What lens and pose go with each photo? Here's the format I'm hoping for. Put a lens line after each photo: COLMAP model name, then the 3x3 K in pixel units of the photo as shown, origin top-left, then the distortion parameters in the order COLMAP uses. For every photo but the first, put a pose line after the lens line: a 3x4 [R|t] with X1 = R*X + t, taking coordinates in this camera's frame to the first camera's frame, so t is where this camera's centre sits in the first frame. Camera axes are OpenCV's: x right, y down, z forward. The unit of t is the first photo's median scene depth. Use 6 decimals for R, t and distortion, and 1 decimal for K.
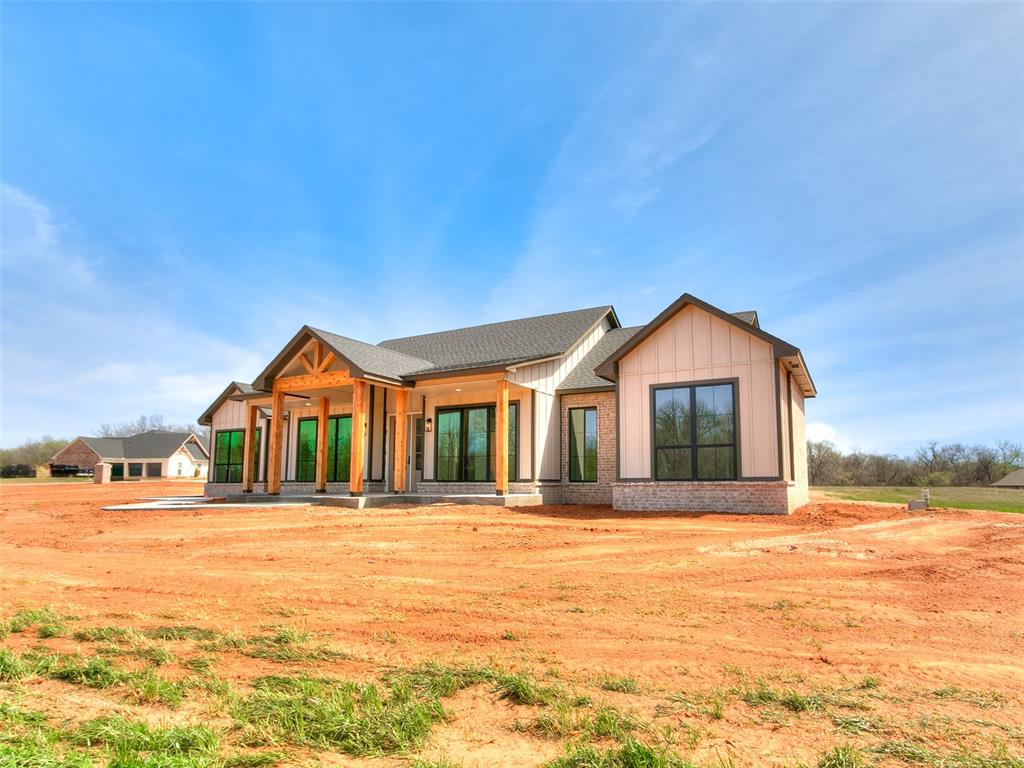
lens RADIAL K [[569.0, 0, 567.5], [0, 569.0, 385.1], [0, 0, 1]] dist [-0.005238, 0.001162]
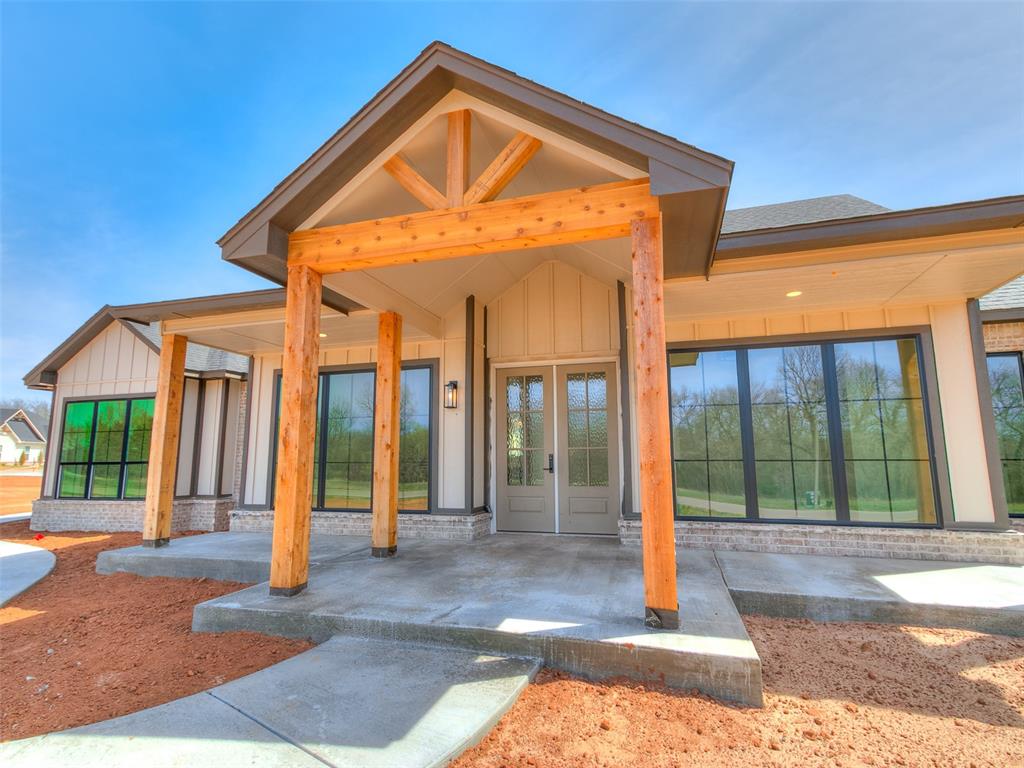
lens RADIAL K [[533.0, 0, 528.8], [0, 533.0, 363.2], [0, 0, 1]] dist [0.020143, 0.000012]
pose [[0.985805, 0.025556, 0.165938, -0.360906], [-0.023989, 0.999647, -0.011442, 0.054720], [-0.166172, 0.007299, 0.986070, 0.561995]]
